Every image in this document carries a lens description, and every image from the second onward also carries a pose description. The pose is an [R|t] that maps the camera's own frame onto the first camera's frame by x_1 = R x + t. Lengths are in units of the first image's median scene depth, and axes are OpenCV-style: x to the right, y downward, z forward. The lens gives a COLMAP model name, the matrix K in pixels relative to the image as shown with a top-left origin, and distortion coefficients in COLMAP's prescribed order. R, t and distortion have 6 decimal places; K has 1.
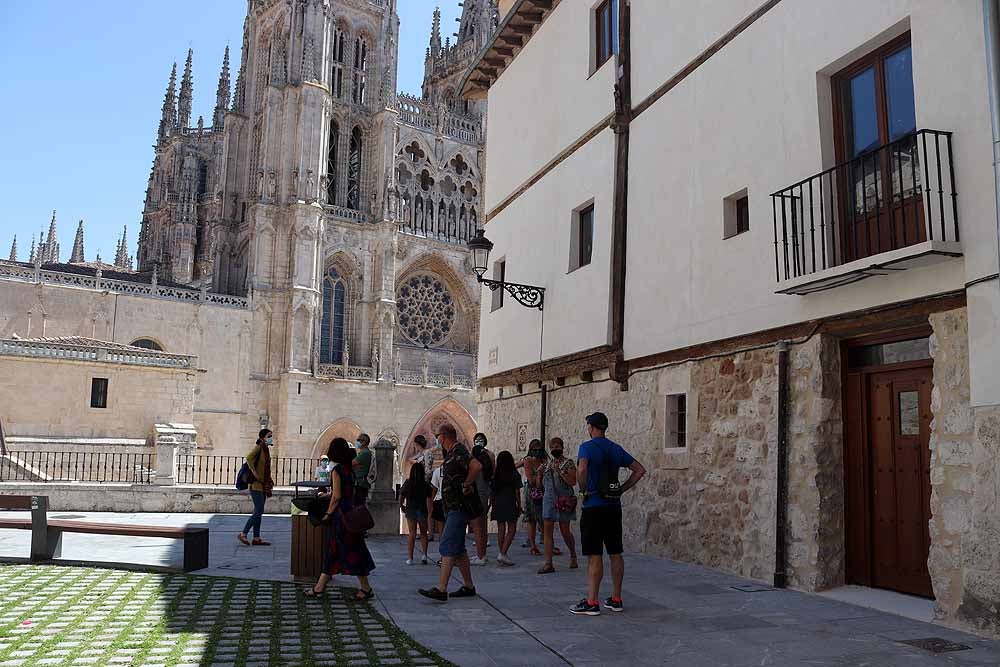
lens RADIAL K [[835.8, 0, 505.8], [0, 835.8, 338.5], [0, 0, 1]] dist [-0.164045, 0.149210]
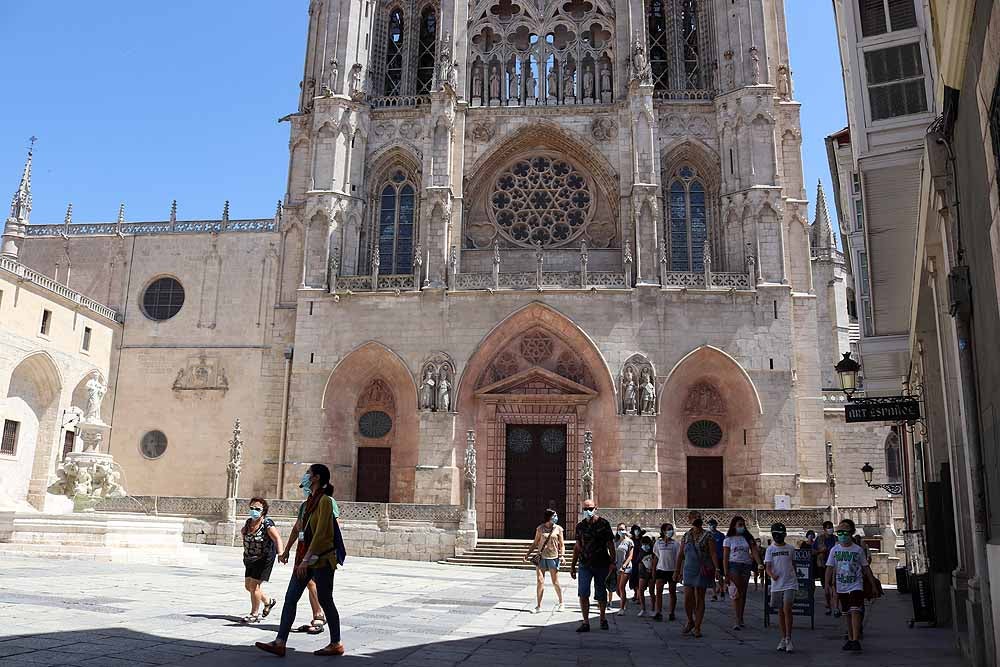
lens RADIAL K [[835.8, 0, 505.8], [0, 835.8, 338.5], [0, 0, 1]] dist [-0.164045, 0.149210]
pose [[0.691073, -0.168464, -0.702878, 0.425152], [0.089444, 0.984916, -0.148120, 0.215462], [0.717229, 0.039493, 0.695718, 0.545771]]
